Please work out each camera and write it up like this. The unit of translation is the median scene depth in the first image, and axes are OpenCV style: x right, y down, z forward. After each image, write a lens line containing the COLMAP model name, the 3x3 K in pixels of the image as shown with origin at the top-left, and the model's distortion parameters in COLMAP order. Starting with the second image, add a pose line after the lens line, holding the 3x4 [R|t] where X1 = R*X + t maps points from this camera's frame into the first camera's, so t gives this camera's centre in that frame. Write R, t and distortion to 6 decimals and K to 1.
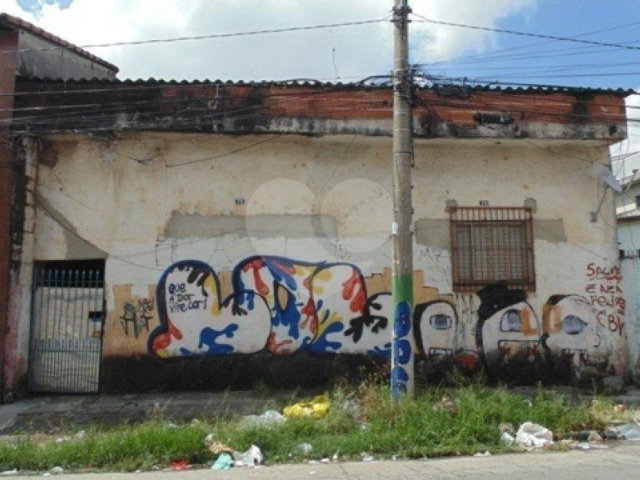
lens RADIAL K [[497.5, 0, 320.0], [0, 497.5, 240.0], [0, 0, 1]] dist [-0.011265, 0.008050]
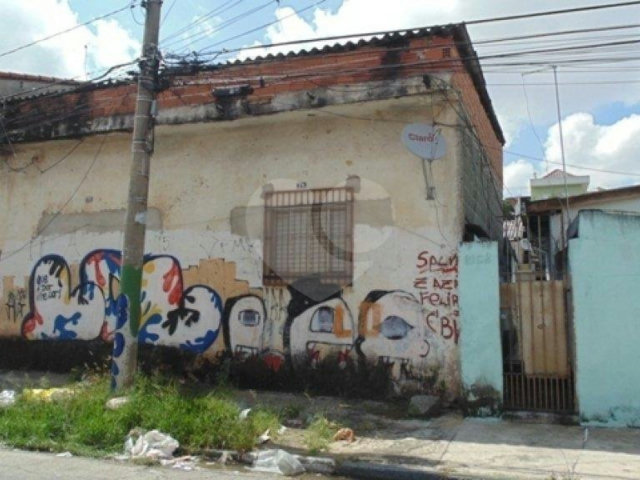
lens RADIAL K [[497.5, 0, 320.0], [0, 497.5, 240.0], [0, 0, 1]] dist [-0.011265, 0.008050]
pose [[0.919119, -0.025600, -0.393146, 0.728464], [0.028268, 0.999600, 0.000995, 0.023573], [0.392964, -0.012028, 0.919475, 0.206842]]
